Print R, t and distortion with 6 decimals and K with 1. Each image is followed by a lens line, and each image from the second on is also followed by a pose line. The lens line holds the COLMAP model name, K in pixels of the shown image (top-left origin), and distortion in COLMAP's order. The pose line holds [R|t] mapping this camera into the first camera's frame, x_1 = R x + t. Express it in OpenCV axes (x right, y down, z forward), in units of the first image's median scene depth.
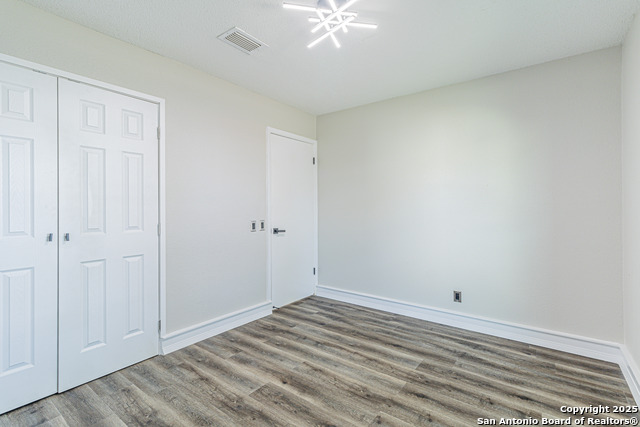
lens RADIAL K [[298.2, 0, 321.3], [0, 298.2, 205.5], [0, 0, 1]] dist [0.003386, 0.001231]
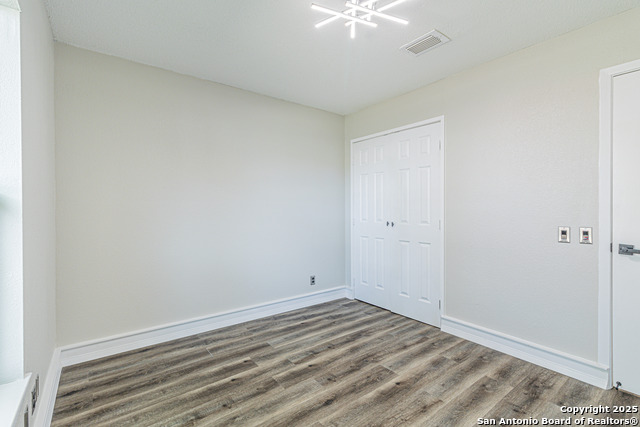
lens RADIAL K [[298.2, 0, 314.9], [0, 298.2, 209.7], [0, 0, 1]] dist [0.003386, 0.001231]
pose [[-0.279787, 0.010311, -0.960007, 0.859086], [0.008139, 0.999932, 0.008368, 0.002168], [0.960028, -0.005472, -0.279852, 0.963693]]
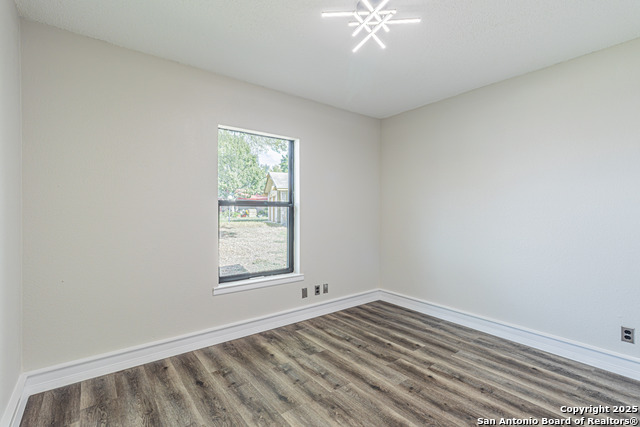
lens RADIAL K [[298.2, 0, 332.3], [0, 298.2, 215.2], [0, 0, 1]] dist [0.003386, 0.001231]
pose [[-0.969220, -0.000603, 0.246194, -0.070947], [0.002459, 0.999923, 0.012127, -0.000447], [-0.246183, 0.012360, -0.969145, 1.711718]]
